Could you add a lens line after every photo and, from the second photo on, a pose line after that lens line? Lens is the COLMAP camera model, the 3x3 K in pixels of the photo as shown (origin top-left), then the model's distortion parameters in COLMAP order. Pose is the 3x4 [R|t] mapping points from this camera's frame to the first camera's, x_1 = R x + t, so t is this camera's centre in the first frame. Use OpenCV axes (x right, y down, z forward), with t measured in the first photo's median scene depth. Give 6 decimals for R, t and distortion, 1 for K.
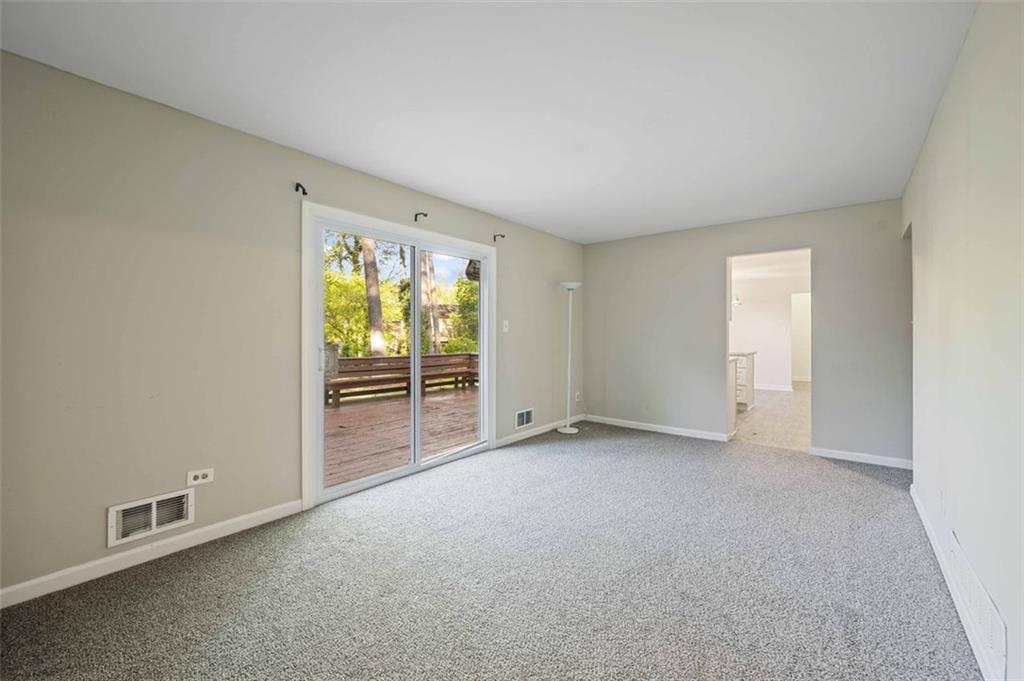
lens RADIAL K [[414.5, 0, 512.0], [0, 414.5, 340.5], [0, 0, 1]] dist [-0.002138, -0.000241]
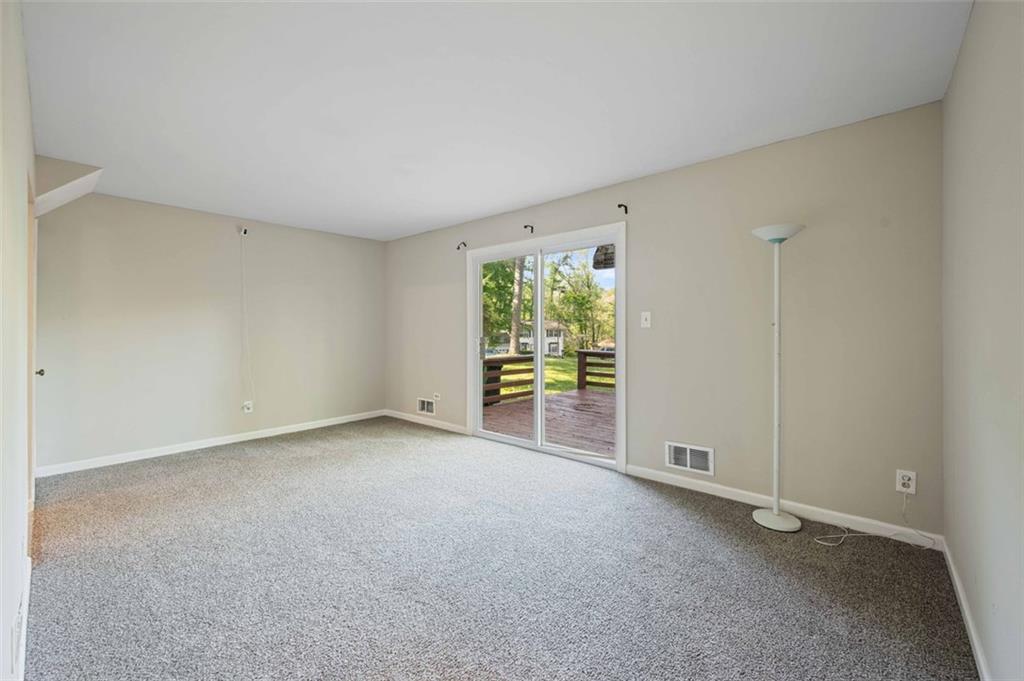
lens RADIAL K [[373.9, 0, 512.9], [0, 373.9, 327.4], [0, 0, 1]] dist [-0.000996, -0.000050]
pose [[-0.000256, 0.004525, -0.999990, 0.720864], [-0.001458, 0.999989, 0.004526, -0.025146], [0.999999, 0.001459, -0.000250, 0.835924]]
